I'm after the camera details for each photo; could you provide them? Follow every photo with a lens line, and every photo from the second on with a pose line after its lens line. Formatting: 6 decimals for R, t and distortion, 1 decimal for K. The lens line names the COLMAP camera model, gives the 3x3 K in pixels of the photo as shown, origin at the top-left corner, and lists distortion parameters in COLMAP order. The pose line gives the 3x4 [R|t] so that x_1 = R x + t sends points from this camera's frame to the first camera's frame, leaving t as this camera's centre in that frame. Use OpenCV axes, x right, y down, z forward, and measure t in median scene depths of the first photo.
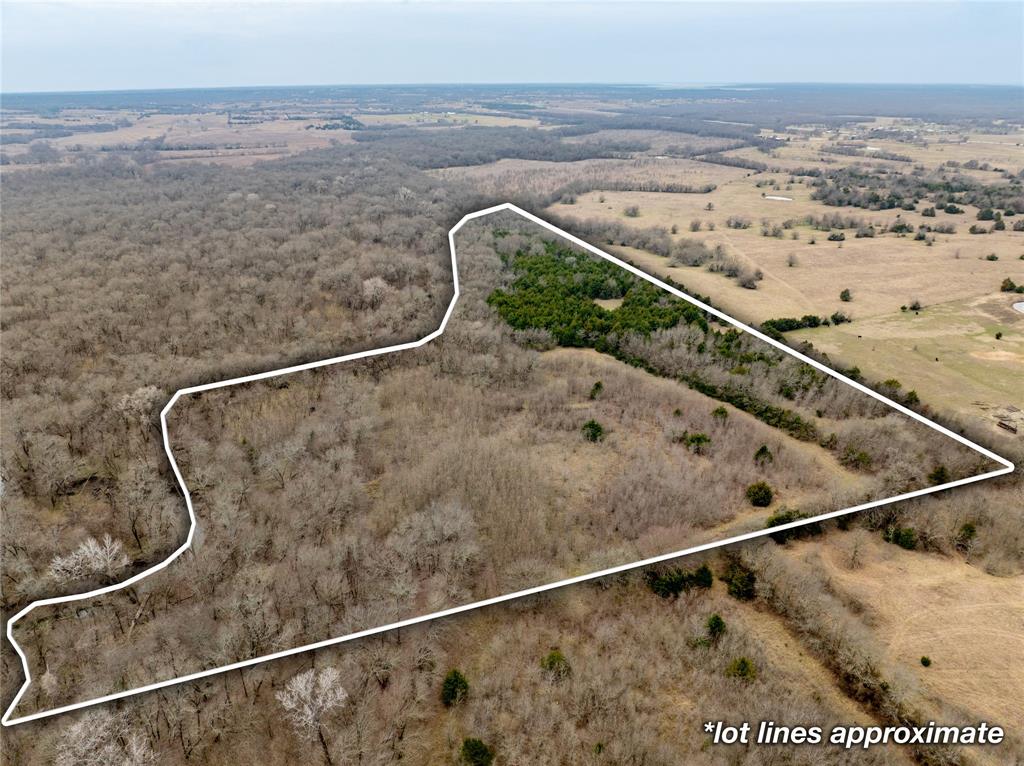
lens RADIAL K [[752.5, 0, 512.0], [0, 752.5, 383.0], [0, 0, 1]] dist [-0.027325, 0.000454]
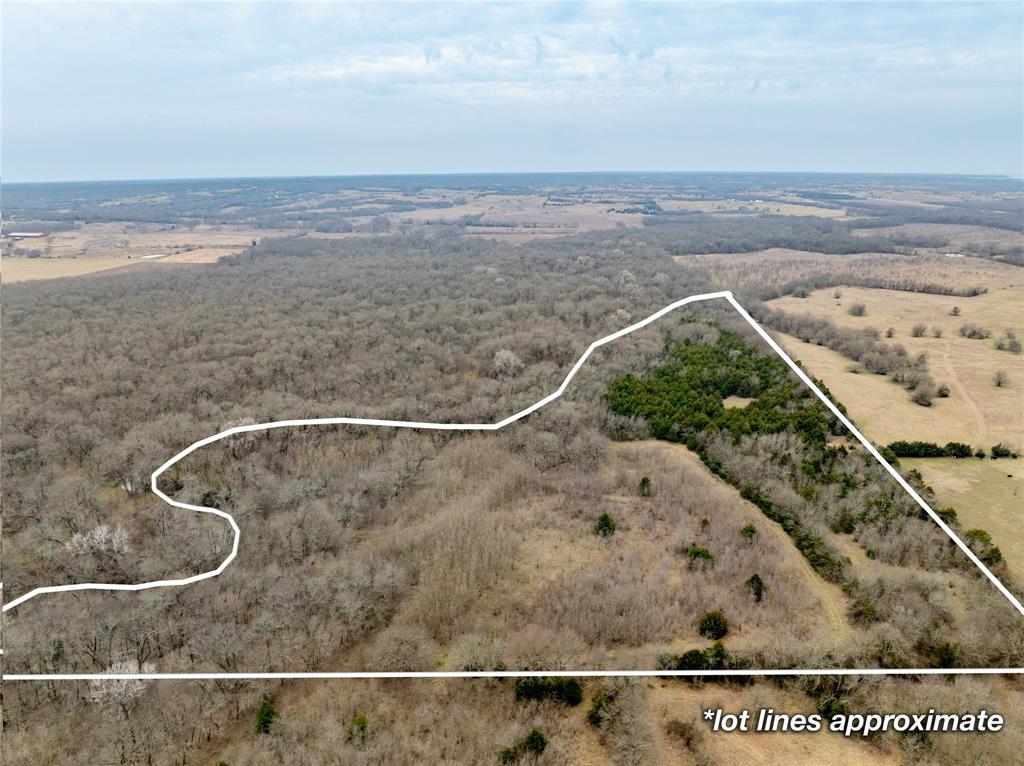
lens RADIAL K [[752.5, 0, 512.0], [0, 752.5, 383.0], [0, 0, 1]] dist [-0.027325, 0.000454]
pose [[0.917422, 0.112975, -0.381541, 0.105523], [-0.152276, 0.985539, -0.074332, -0.007720], [0.367626, 0.126294, 0.921358, 0.016014]]
